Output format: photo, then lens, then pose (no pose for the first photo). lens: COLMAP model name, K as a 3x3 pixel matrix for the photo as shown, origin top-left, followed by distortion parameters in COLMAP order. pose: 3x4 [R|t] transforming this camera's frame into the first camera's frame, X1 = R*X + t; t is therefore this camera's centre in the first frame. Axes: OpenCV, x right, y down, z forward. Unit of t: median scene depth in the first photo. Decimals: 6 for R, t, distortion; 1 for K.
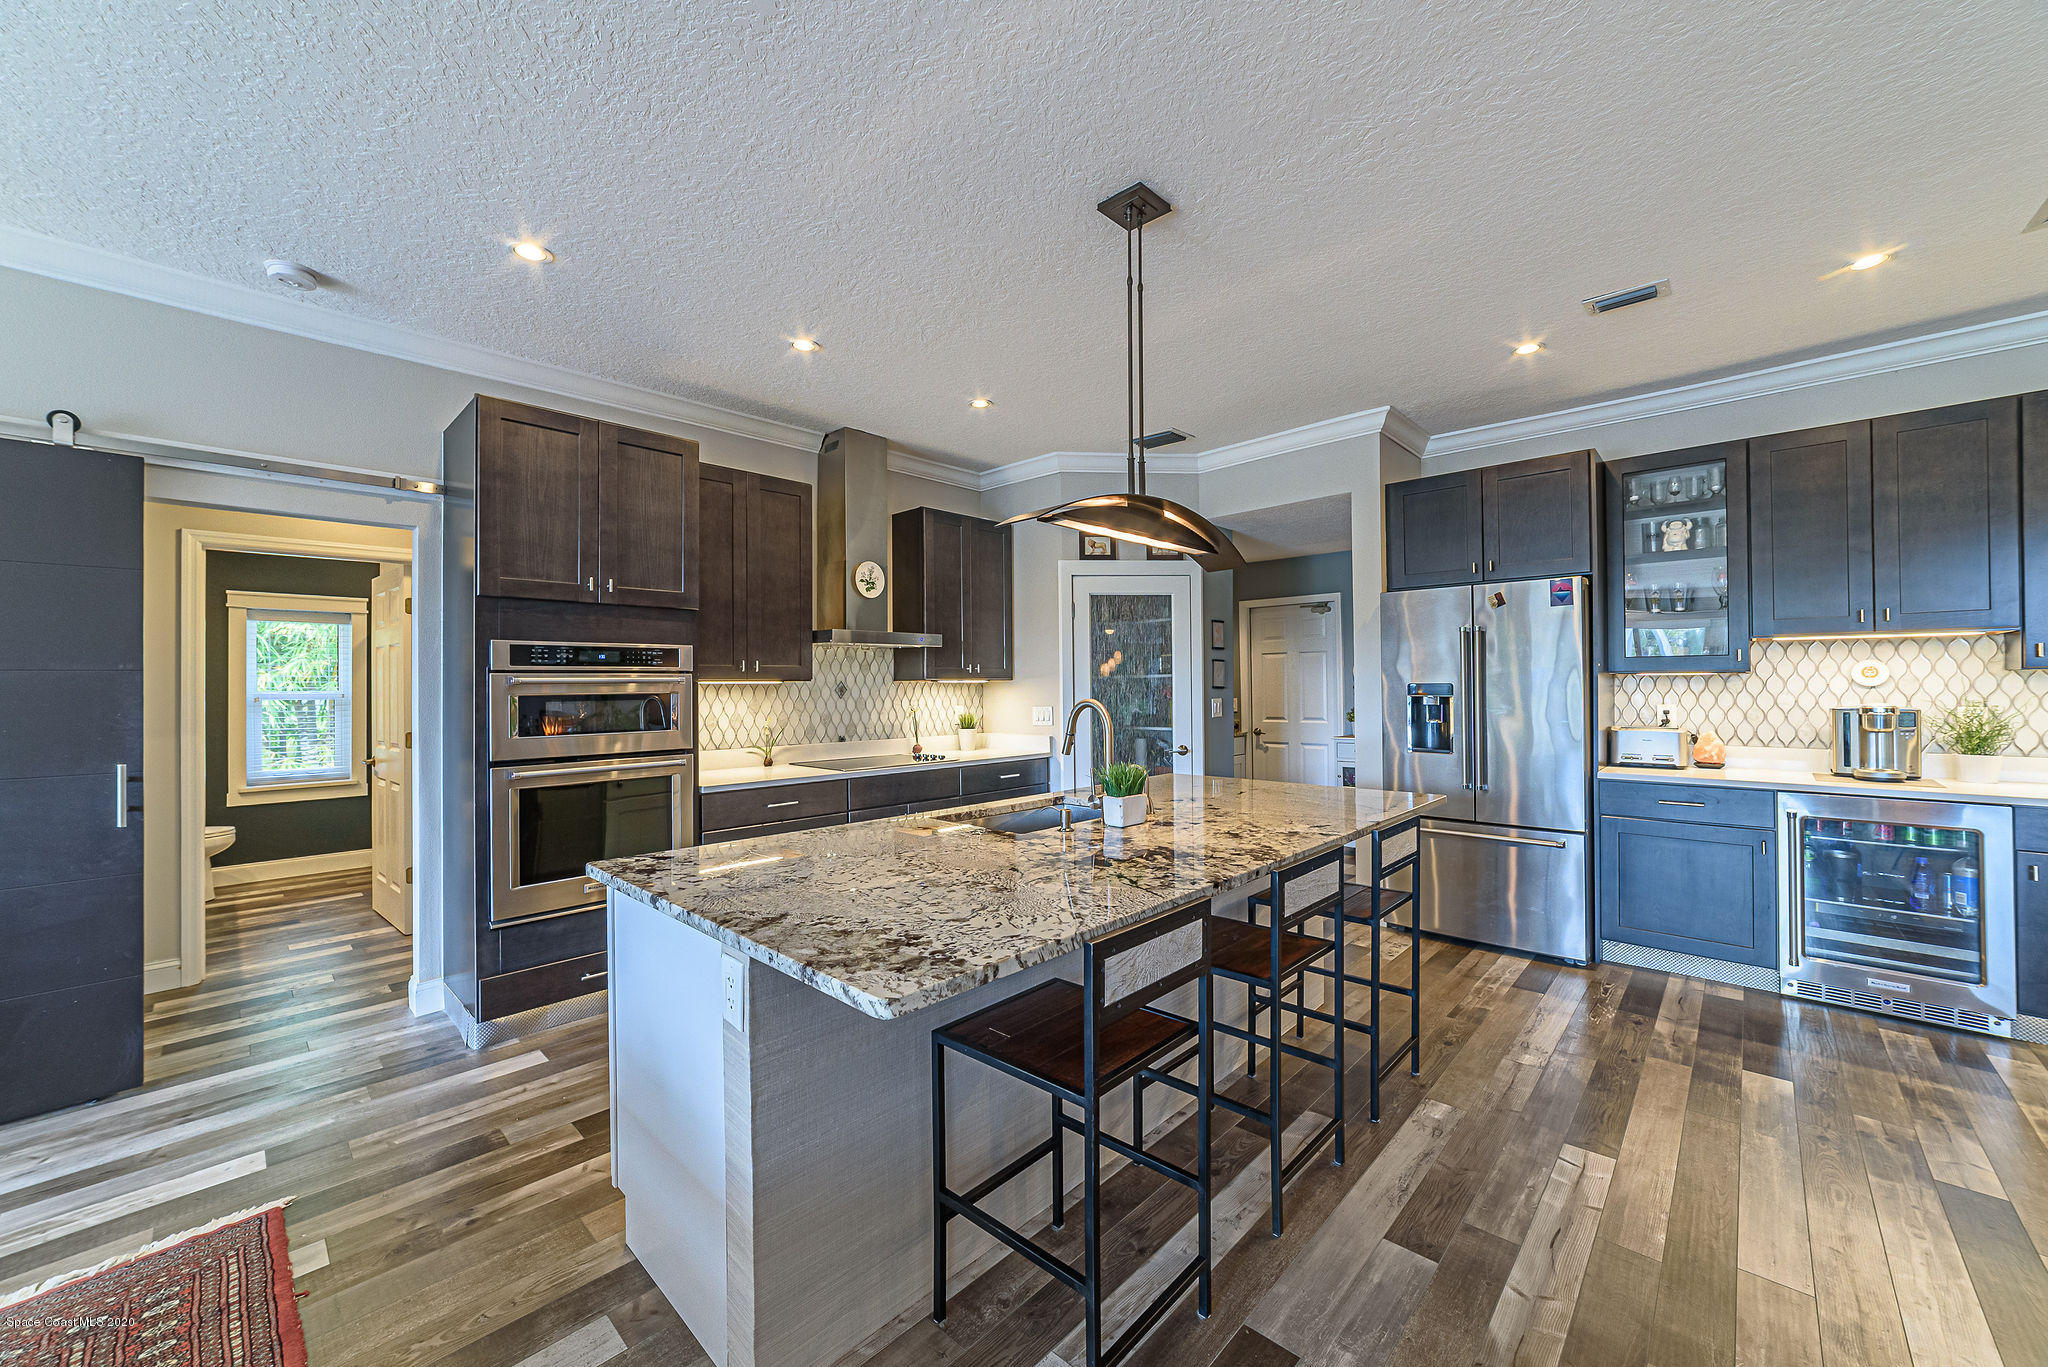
lens RADIAL K [[784.8, 0, 1032.0], [0, 784.8, 671.6], [0, 0, 1]] dist [-0.018645, 0.006193]
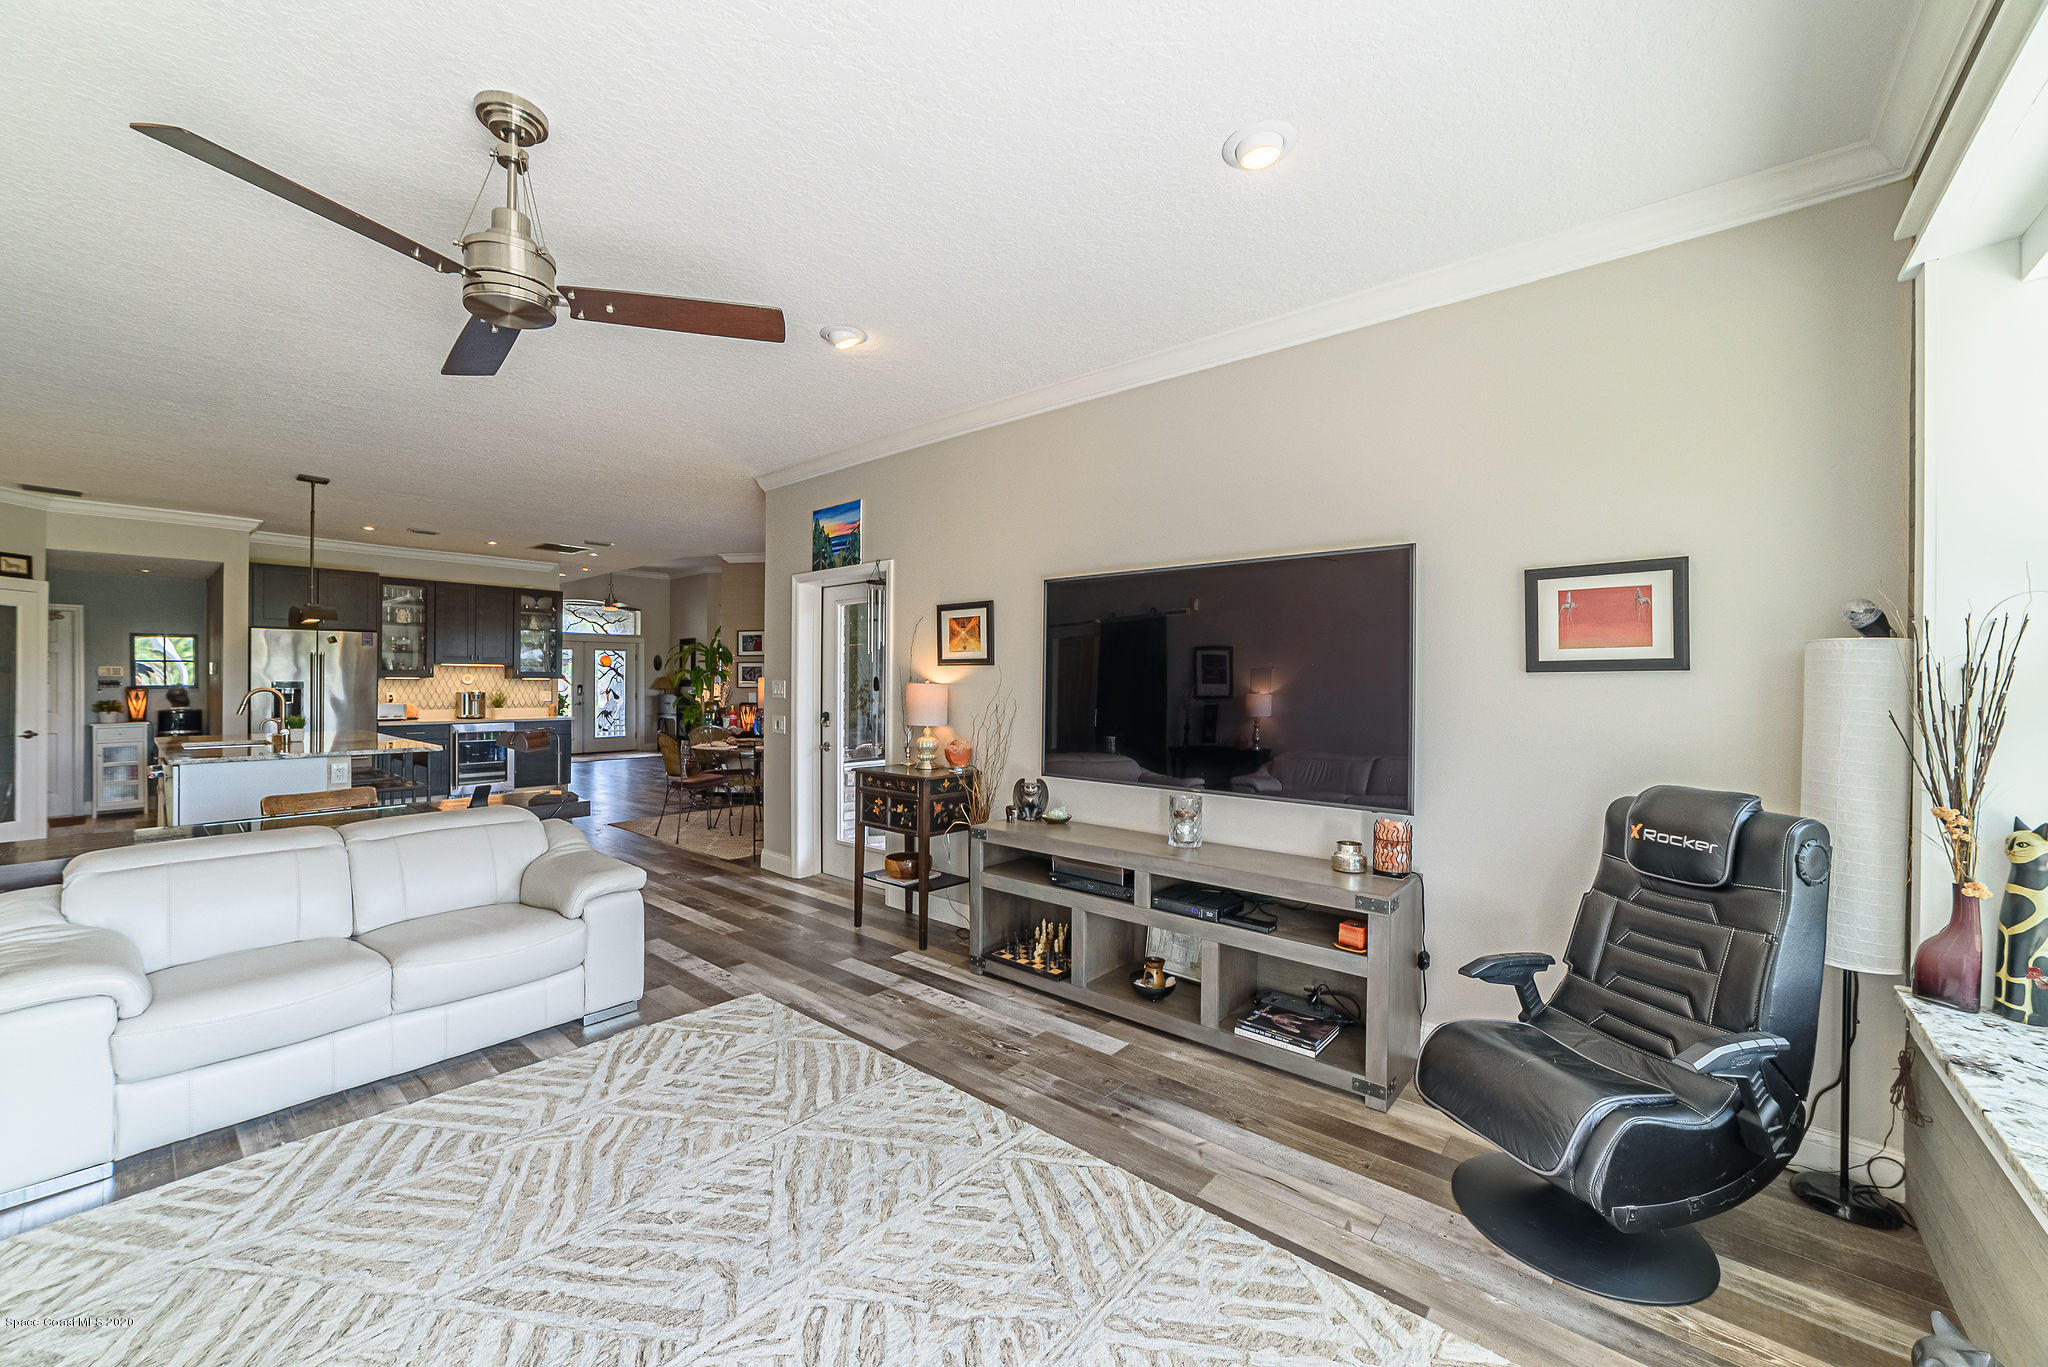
lens RADIAL K [[784.8, 0, 1026.5], [0, 784.8, 678.0], [0, 0, 1]] dist [-0.018645, 0.006193]
pose [[-0.061208, 0.013171, 0.998038, -1.628970], [-0.017748, 0.999740, -0.014282, 0.003134], [-0.997967, -0.018587, -0.060958, -0.712402]]
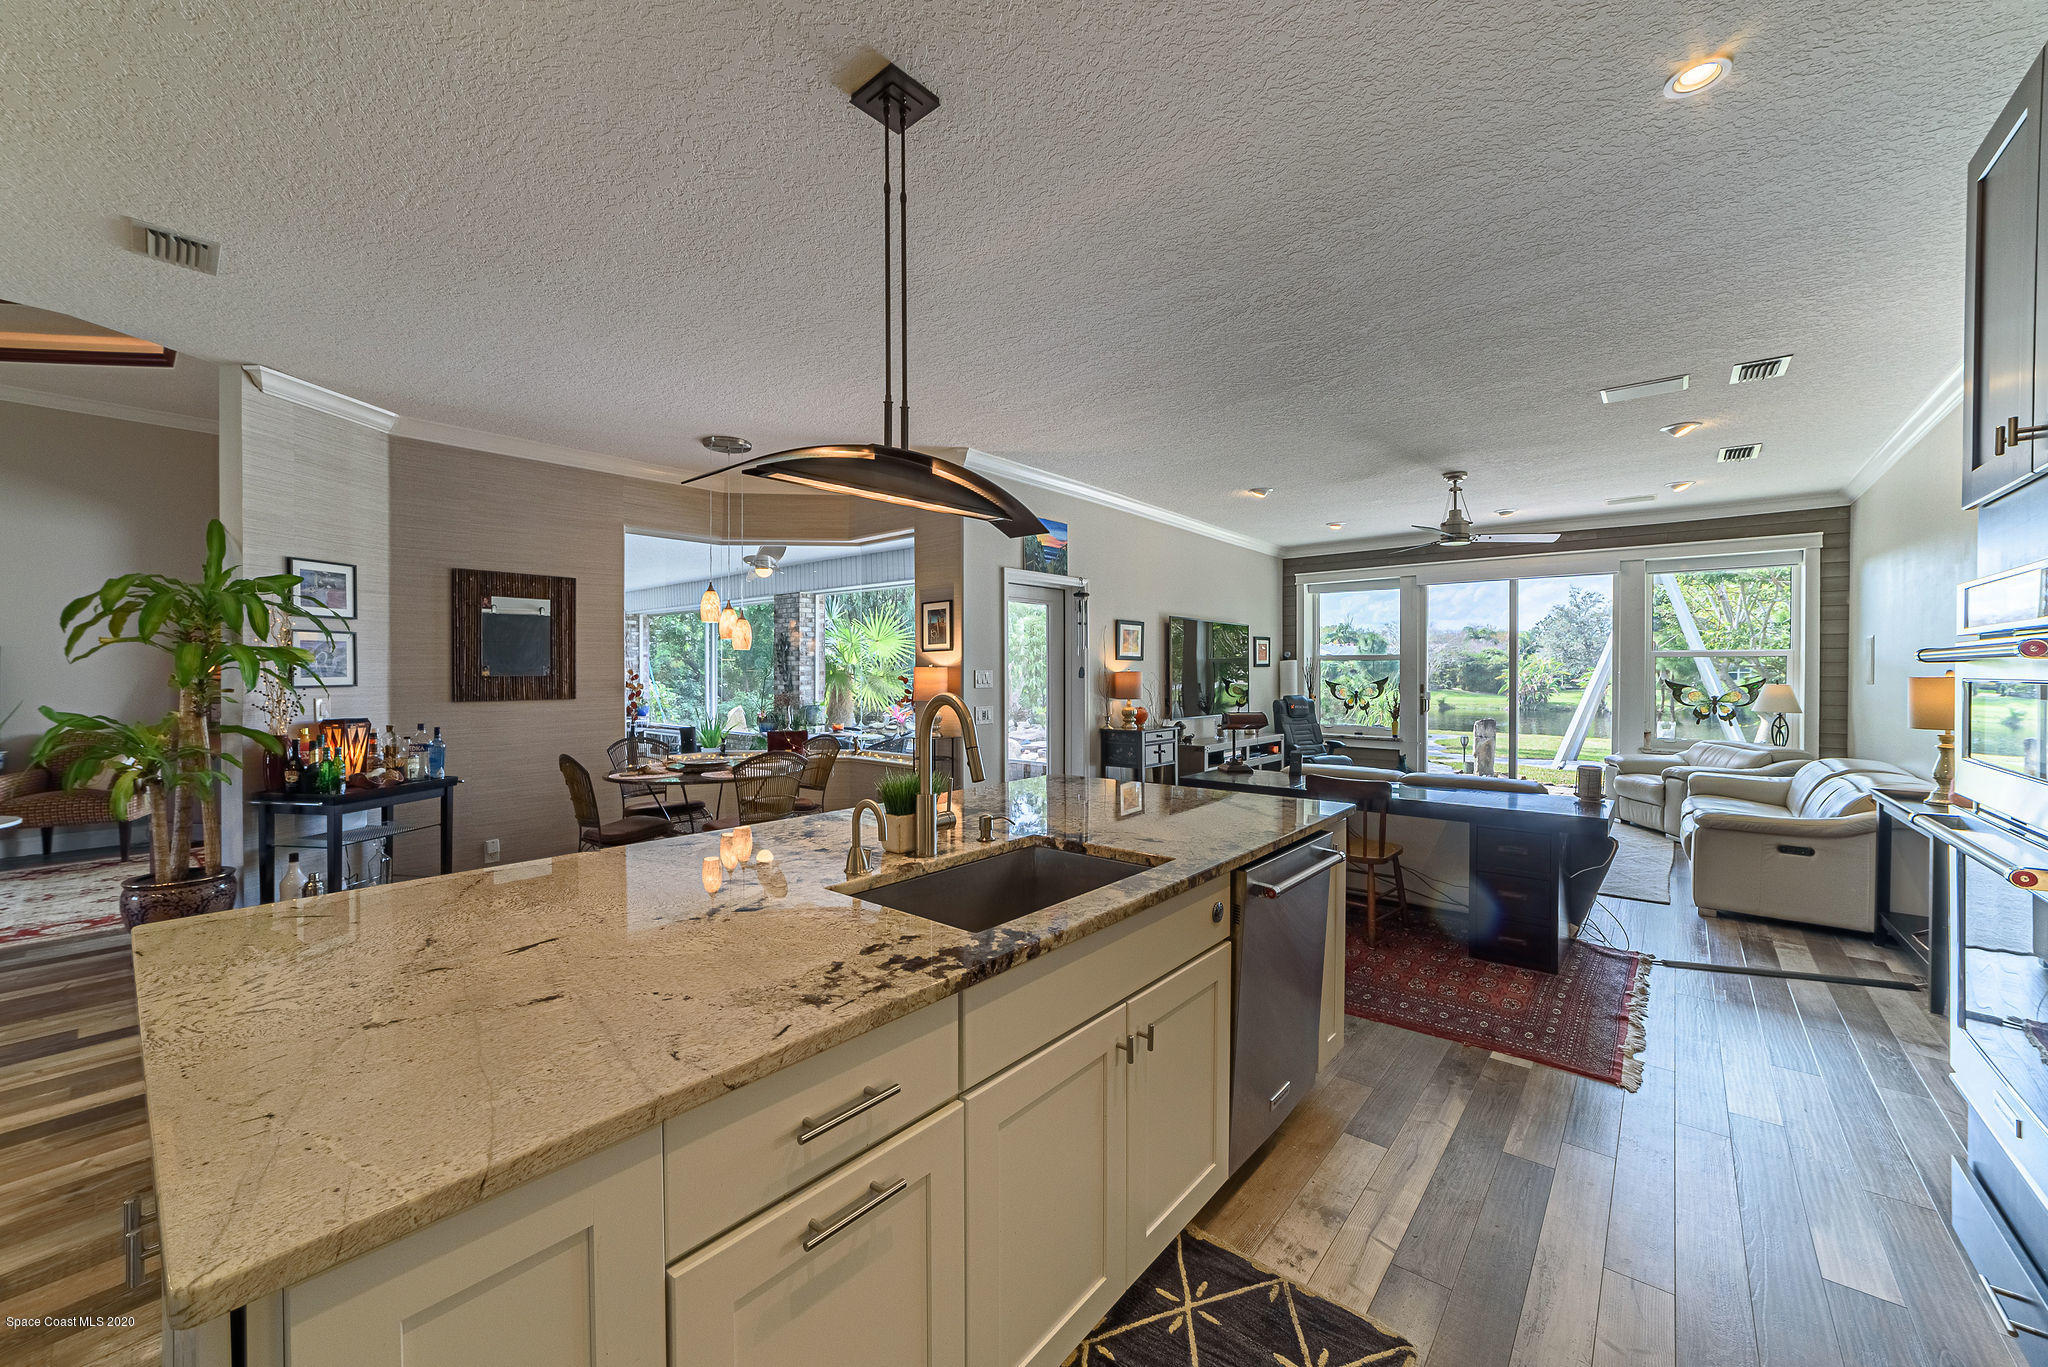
lens RADIAL K [[784.8, 0, 1018.8], [0, 784.8, 680.7], [0, 0, 1]] dist [-0.018645, 0.006193]
pose [[-0.998213, 0.011970, -0.058550, 0.028425], [0.012119, 0.999924, -0.002180, 0.019899], [0.058520, -0.002885, -0.998282, 1.292124]]
